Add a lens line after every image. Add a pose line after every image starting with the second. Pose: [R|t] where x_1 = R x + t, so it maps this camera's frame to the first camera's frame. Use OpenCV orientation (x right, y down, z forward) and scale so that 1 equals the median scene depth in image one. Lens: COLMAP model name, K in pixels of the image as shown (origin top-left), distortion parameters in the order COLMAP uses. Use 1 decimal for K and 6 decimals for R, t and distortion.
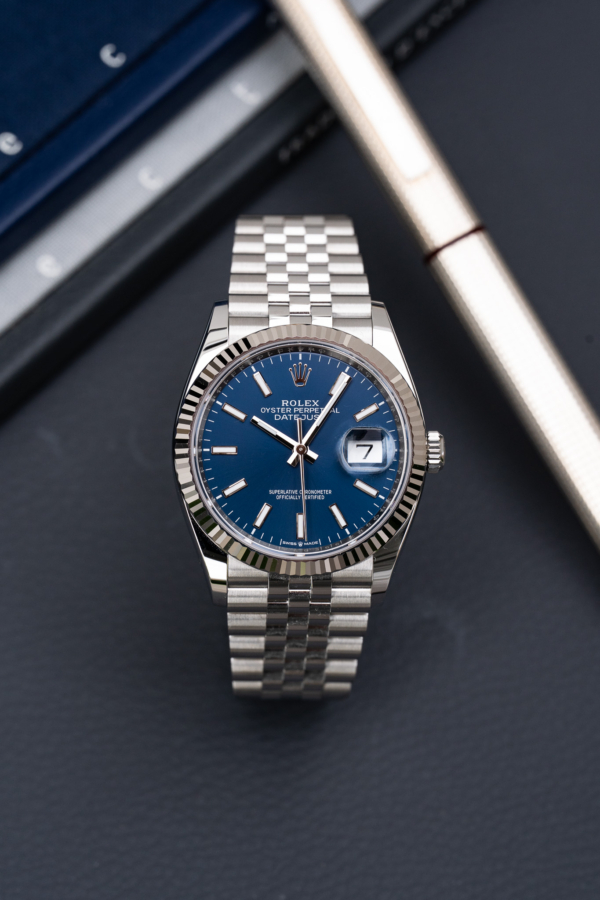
lens RADIAL K [[3900.9, 0, 297.0], [0, 3900.9, 451.1], [0, 0, 1]] dist [1.355760, 0.000000]
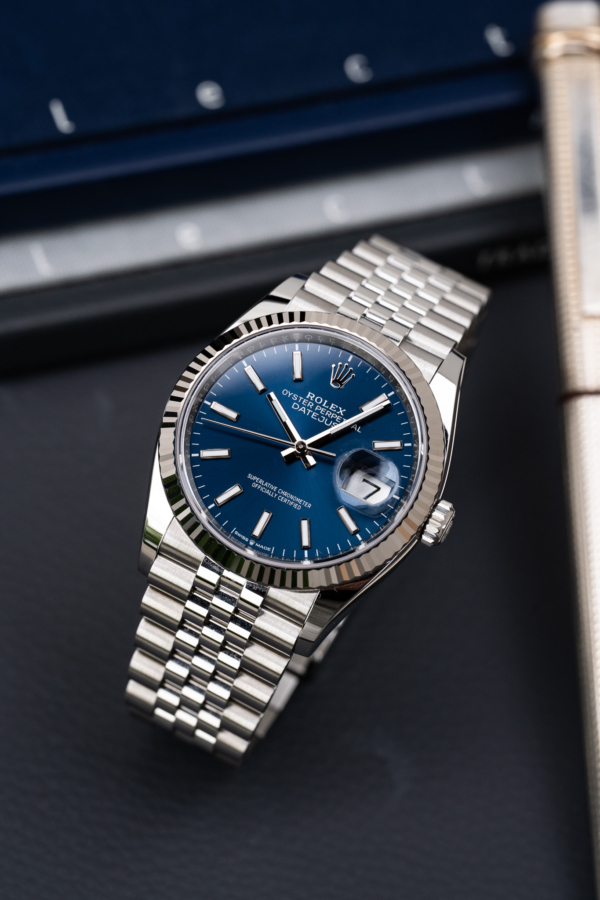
lens RADIAL K [[3900.9, 0, 301.9], [0, 3900.9, 449.0], [0, 0, 1]] dist [1.355760, 0.000000]
pose [[0.883726, 0.432212, -0.179502, 0.159115], [-0.457621, 0.878377, -0.137972, 0.121132], [0.098038, 0.204074, 0.974034, 0.140120]]
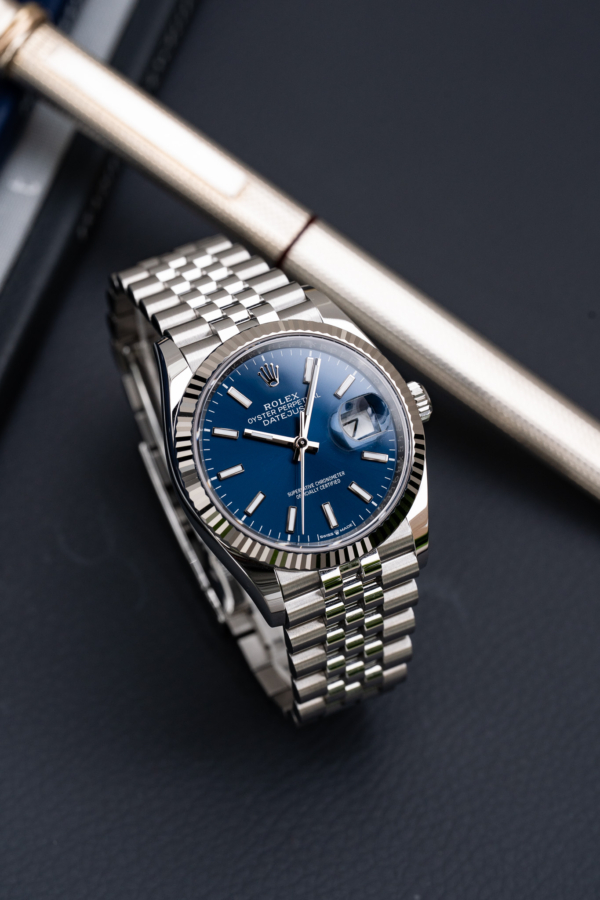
lens RADIAL K [[3900.9, 0, 302.8], [0, 3900.9, 448.4], [0, 0, 1]] dist [1.355760, 0.000000]
pose [[0.906233, -0.357373, 0.225890, -0.221577], [0.375751, 0.925728, -0.042887, 0.043129], [-0.193786, 0.123744, 0.973208, 0.038836]]
